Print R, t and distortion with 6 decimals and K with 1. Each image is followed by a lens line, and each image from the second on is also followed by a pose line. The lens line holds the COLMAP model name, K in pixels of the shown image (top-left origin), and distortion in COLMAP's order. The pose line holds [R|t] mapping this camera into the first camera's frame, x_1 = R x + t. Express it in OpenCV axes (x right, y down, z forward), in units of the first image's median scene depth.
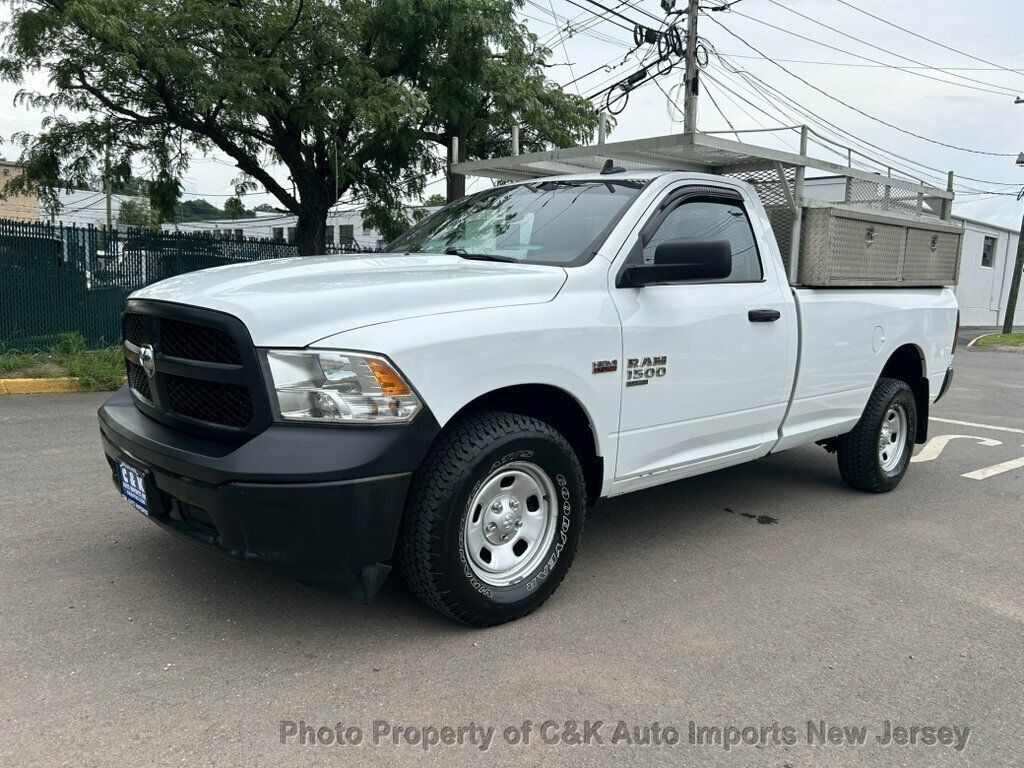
lens RADIAL K [[776.2, 0, 521.0], [0, 776.2, 381.5], [0, 0, 1]] dist [0.049526, -0.053729]
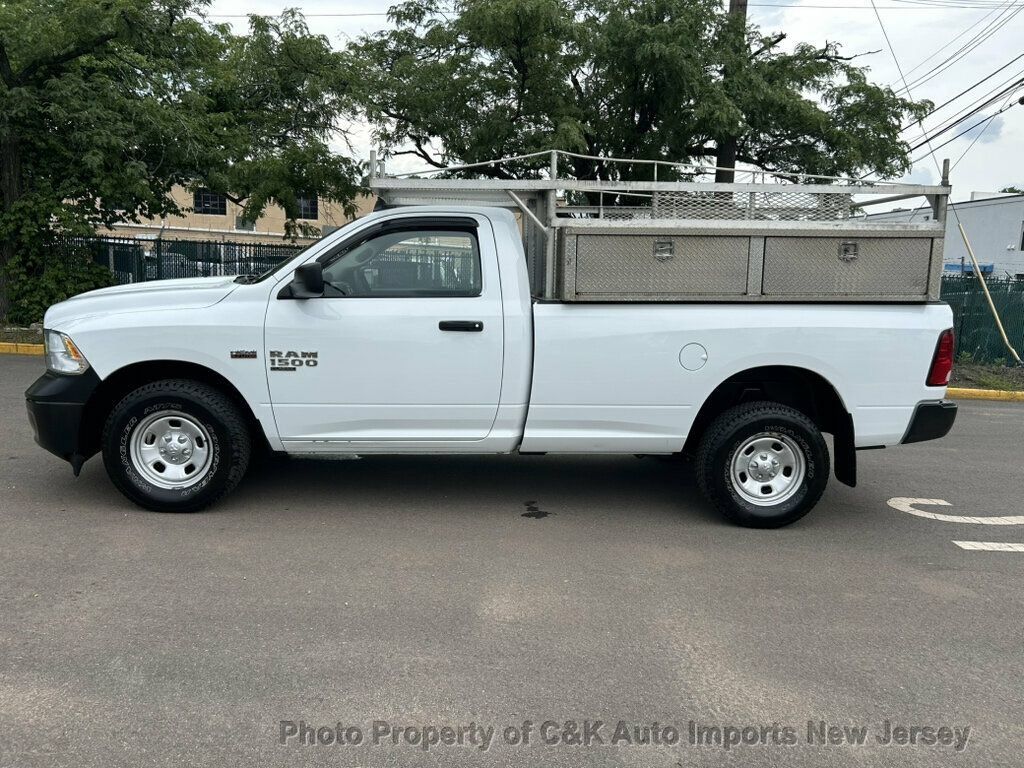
lens RADIAL K [[776.2, 0, 525.7], [0, 776.2, 382.4], [0, 0, 1]] dist [0.049526, -0.053729]
pose [[0.777059, 0.082091, -0.624052, 1.313614], [-0.083441, 0.996143, 0.027139, -0.046693], [0.623873, 0.030983, 0.780912, 0.189605]]
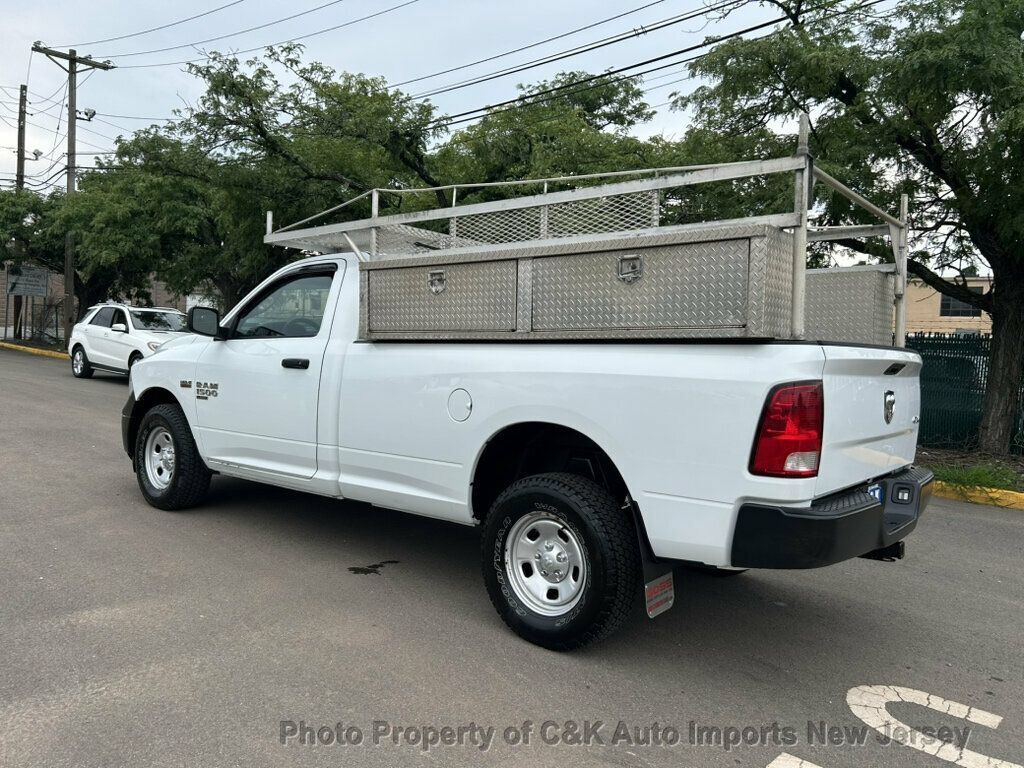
lens RADIAL K [[776.2, 0, 516.4], [0, 776.2, 381.0], [0, 0, 1]] dist [0.049526, -0.053729]
pose [[0.138464, 0.004880, -0.990355, 1.832562], [-0.162212, 0.986595, -0.017818, -0.108427], [0.976993, 0.163115, 0.137400, 1.384396]]
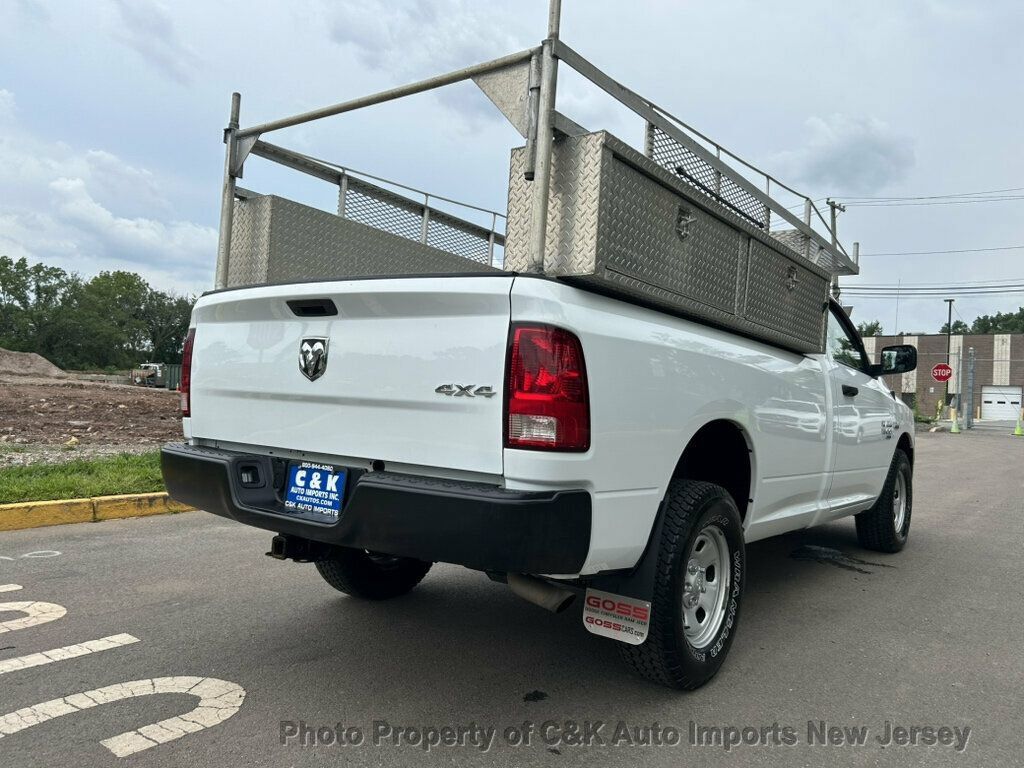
lens RADIAL K [[776.2, 0, 514.6], [0, 776.2, 390.2], [0, 0, 1]] dist [0.049526, -0.053729]
pose [[-0.980903, -0.089560, -0.172651, 0.774083], [-0.108801, 0.988461, 0.105392, -0.250253], [0.161219, 0.122164, -0.979329, 2.862302]]
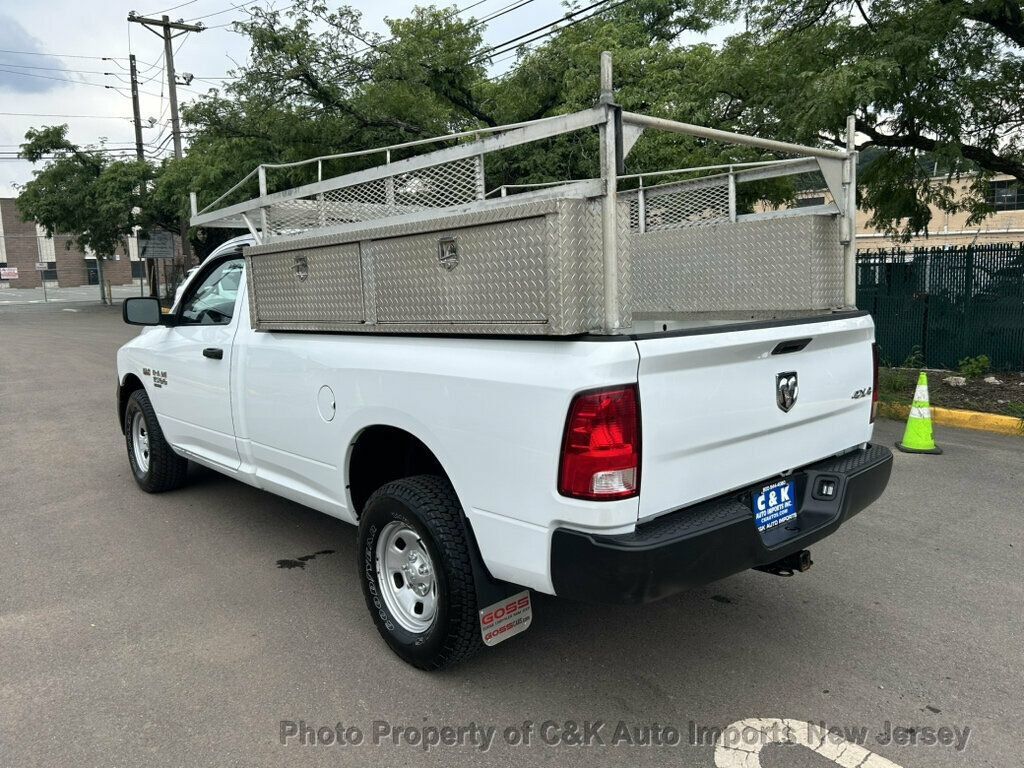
lens RADIAL K [[776.2, 0, 525.4], [0, 776.2, 375.9], [0, 0, 1]] dist [0.049526, -0.053729]
pose [[-0.022050, 0.090396, -0.995662, 1.731718], [-0.102999, 0.990399, 0.092199, -0.244477], [0.994437, 0.104585, -0.012528, 1.749247]]
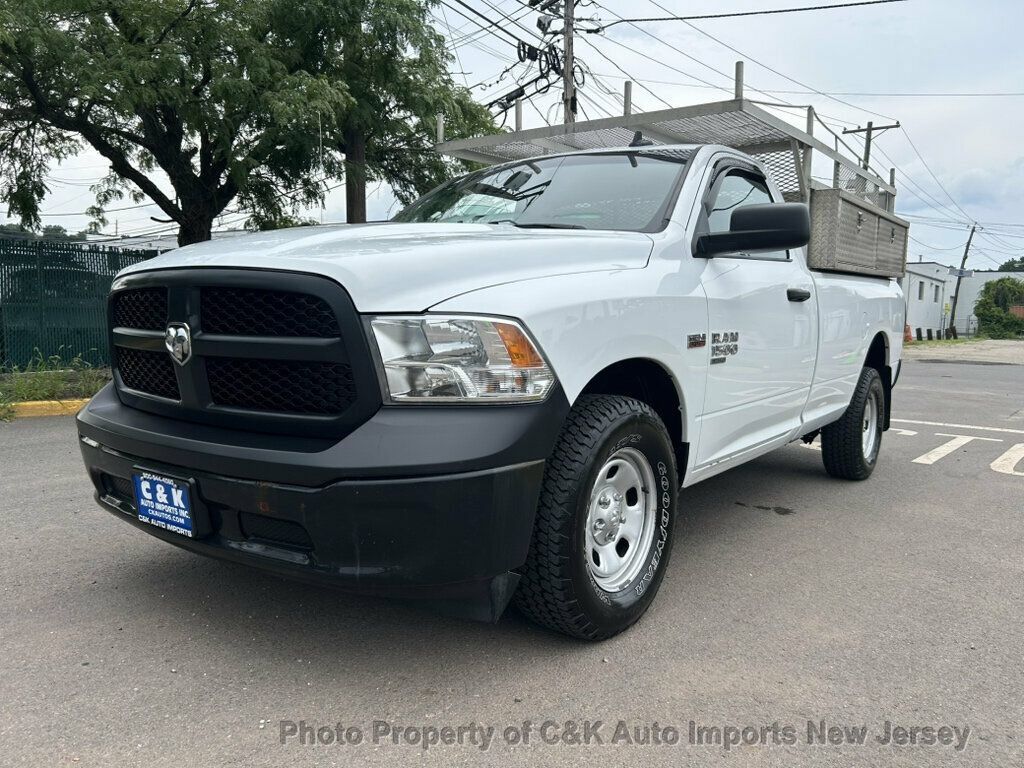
lens RADIAL K [[776.2, 0, 517.7], [0, 776.2, 385.6], [0, 0, 1]] dist [0.049526, -0.053729]
pose [[0.983215, -0.035234, 0.179016, -0.243637], [0.039956, 0.998940, -0.022838, 0.042097], [-0.178021, 0.029607, 0.983581, 0.134770]]
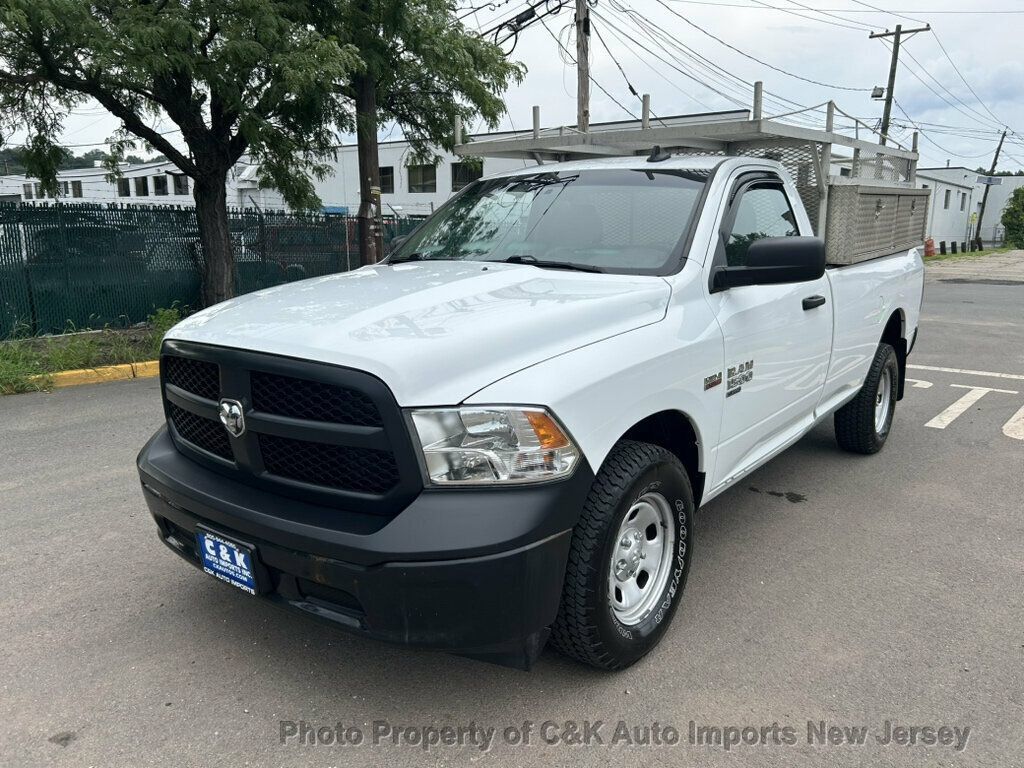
lens RADIAL K [[776.2, 0, 509.9], [0, 776.2, 384.0], [0, 0, 1]] dist [0.049526, -0.053729]
pose [[0.986837, -0.070182, 0.145694, -0.257079], [0.058679, 0.994919, 0.081810, -0.100912], [-0.150695, -0.072184, 0.985941, 0.090217]]
